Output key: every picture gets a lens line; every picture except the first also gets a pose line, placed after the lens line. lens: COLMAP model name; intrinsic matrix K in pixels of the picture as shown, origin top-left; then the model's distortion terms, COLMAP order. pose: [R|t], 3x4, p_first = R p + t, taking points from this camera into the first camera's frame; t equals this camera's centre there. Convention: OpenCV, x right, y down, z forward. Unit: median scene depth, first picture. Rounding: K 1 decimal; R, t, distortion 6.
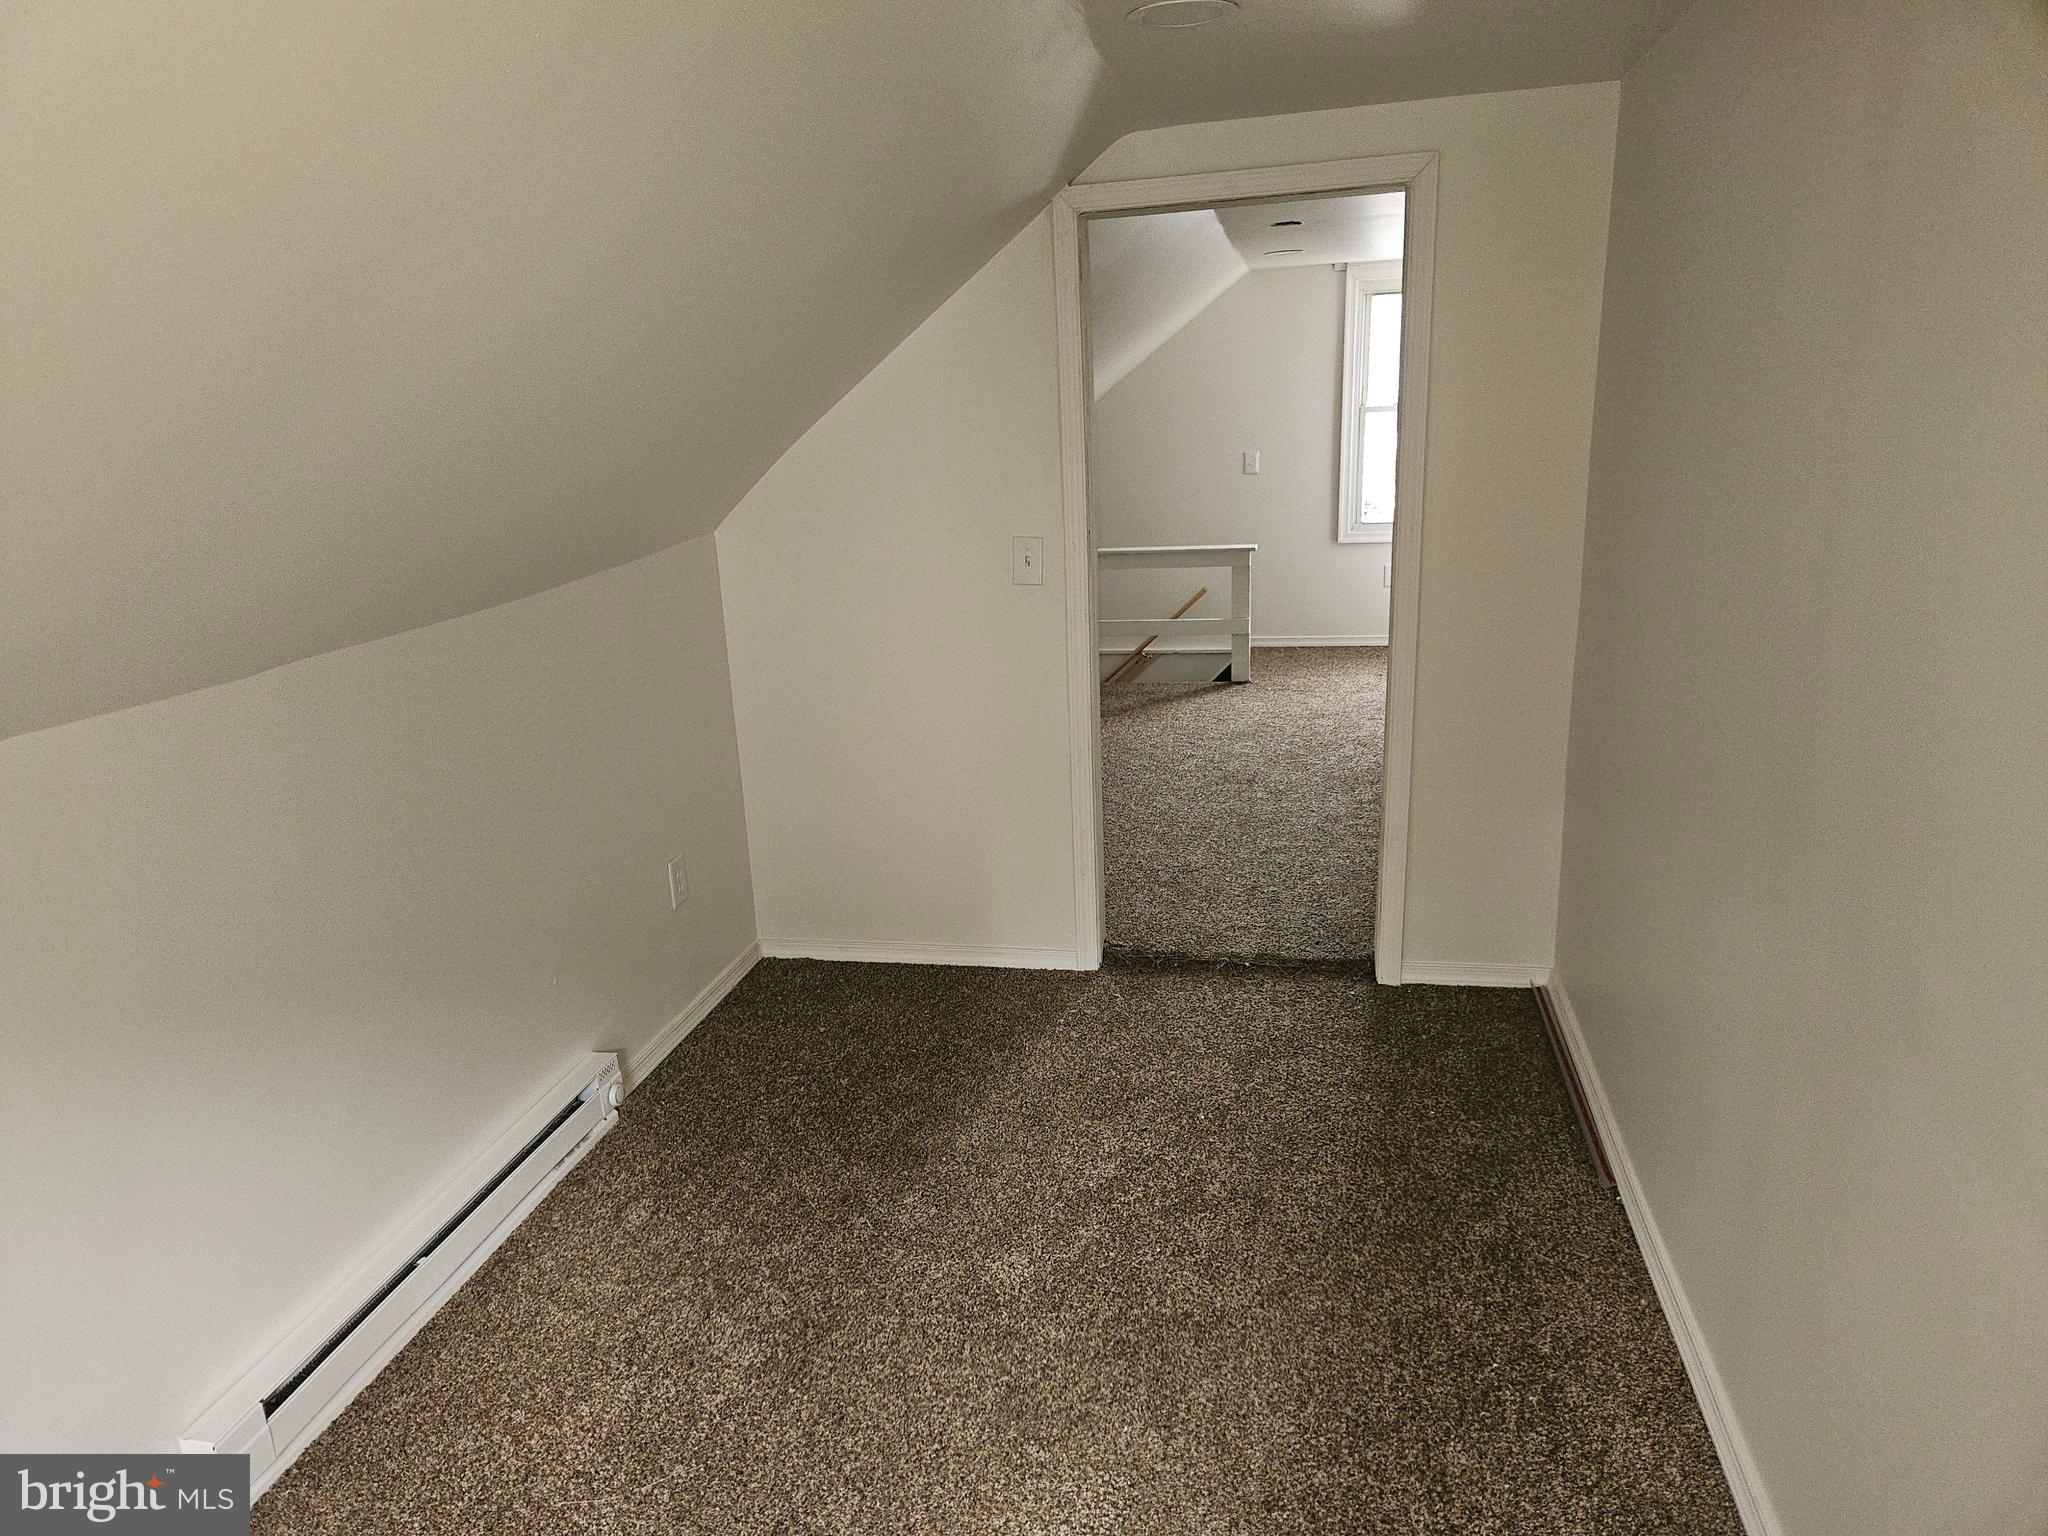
lens RADIAL K [[1285.8, 0, 1024.0], [0, 1285.8, 768.0], [0, 0, 1]] dist [0.000612, -0.000006]
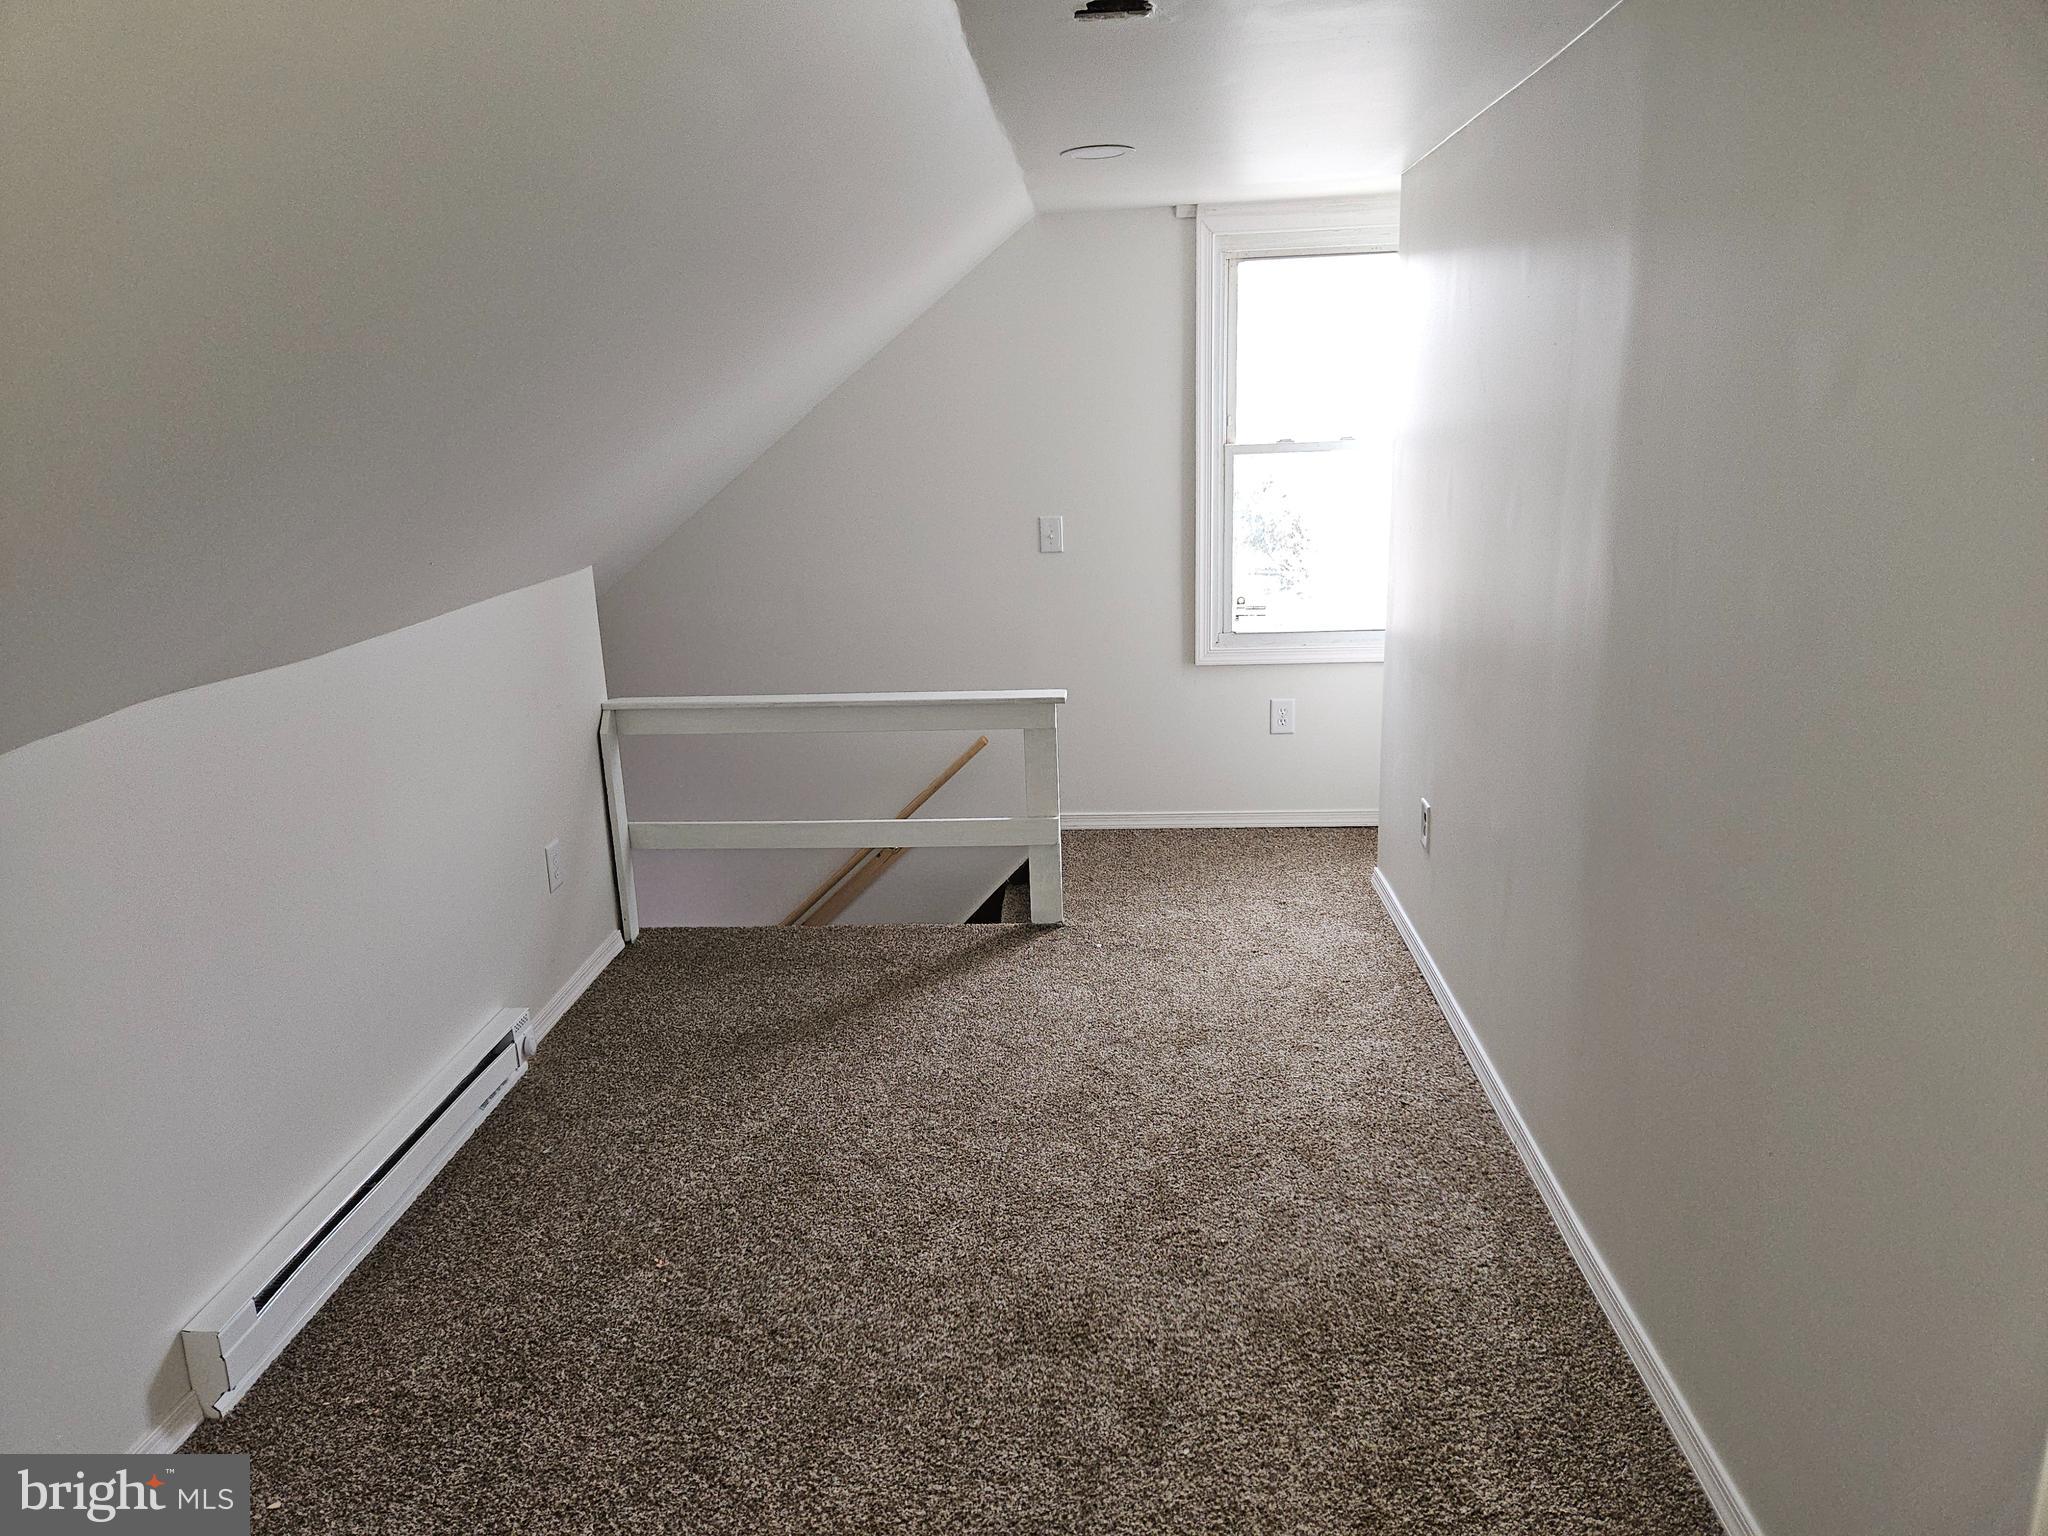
lens RADIAL K [[1362.5, 0, 1024.0], [0, 1362.5, 768.0], [0, 0, 1]] dist [0.002609, 0.000396]
pose [[0.988583, -0.032596, 0.147111, 0.070009], [0.037391, 0.998852, -0.029943, -0.115273], [-0.145967, 0.035102, 0.988667, 0.392194]]
